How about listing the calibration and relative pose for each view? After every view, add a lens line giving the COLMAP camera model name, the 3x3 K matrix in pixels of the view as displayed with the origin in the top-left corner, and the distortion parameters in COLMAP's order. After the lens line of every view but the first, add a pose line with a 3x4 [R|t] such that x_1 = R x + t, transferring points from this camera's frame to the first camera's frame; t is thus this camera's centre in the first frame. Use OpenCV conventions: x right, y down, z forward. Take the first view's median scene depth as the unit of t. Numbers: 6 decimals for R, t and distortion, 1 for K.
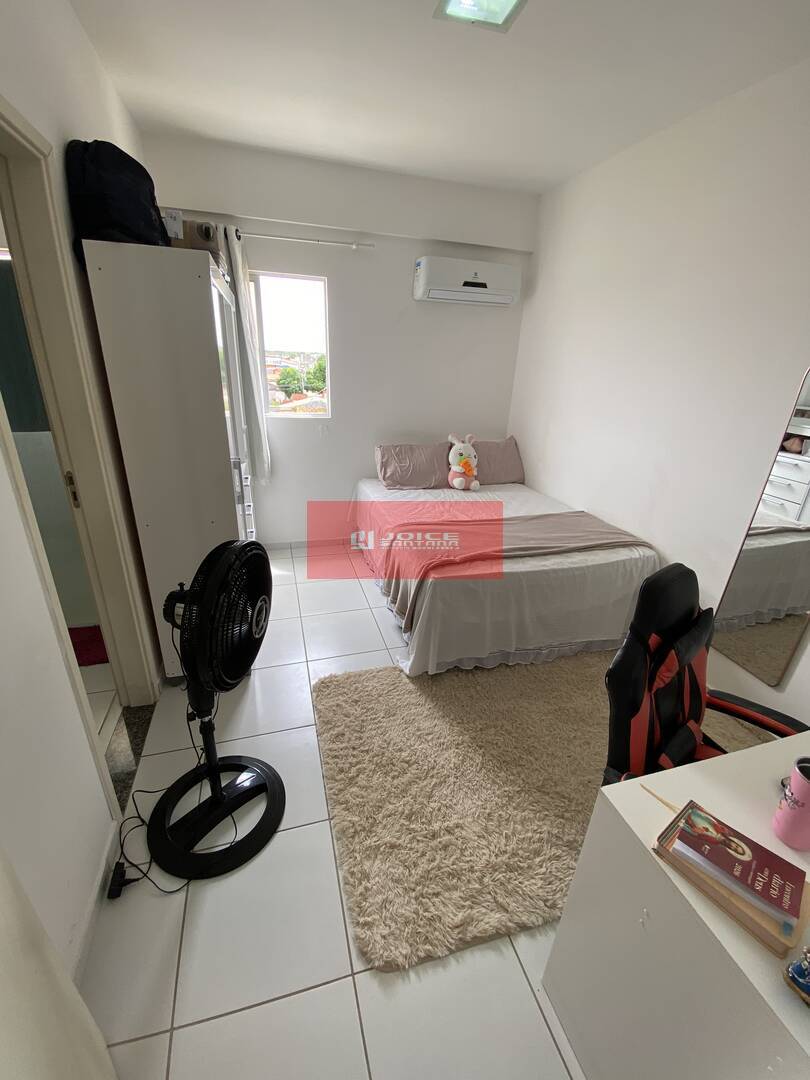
lens RADIAL K [[440.1, 0, 402.0], [0, 440.1, 545.2], [0, 0, 1]] dist [0.014594, -0.017617]
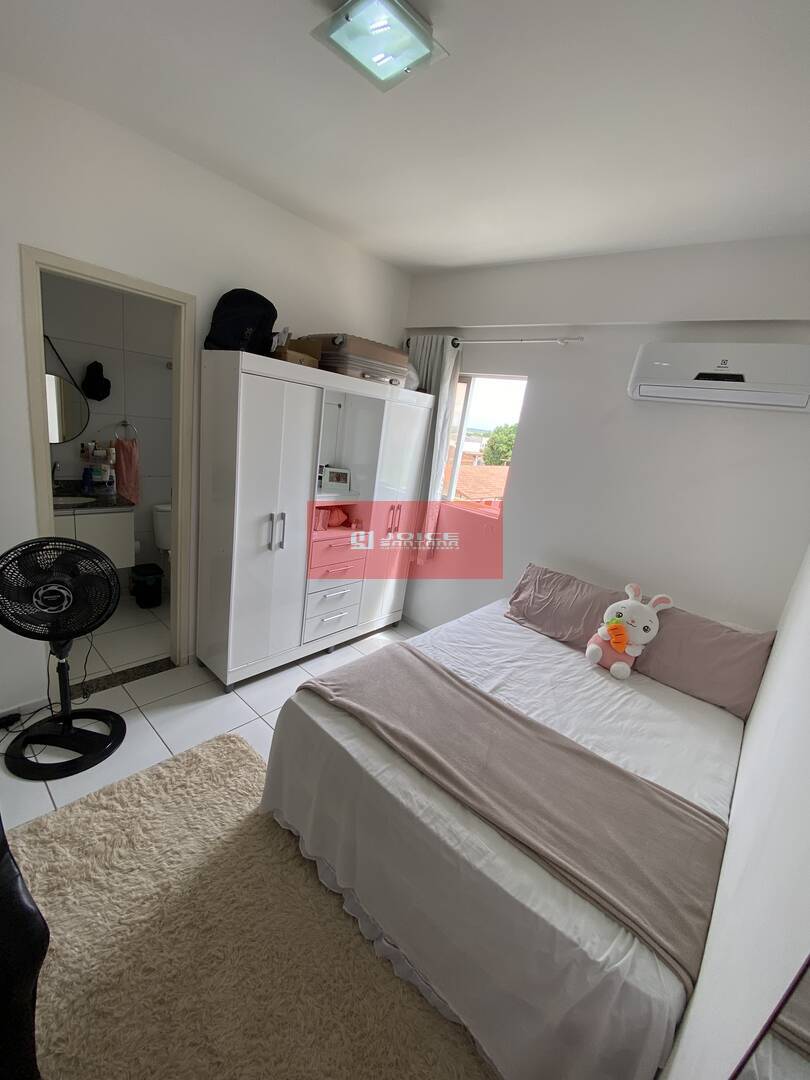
lens RADIAL K [[441.2, 0, 405.0], [0, 441.2, 540.0], [0, 0, 1]] dist [0.027469, -0.017808]
pose [[0.522729, 0.261939, -0.811260, 0.538225], [-0.431739, 0.901905, 0.013019, -0.203491], [0.735089, 0.343447, 0.584541, 0.395301]]
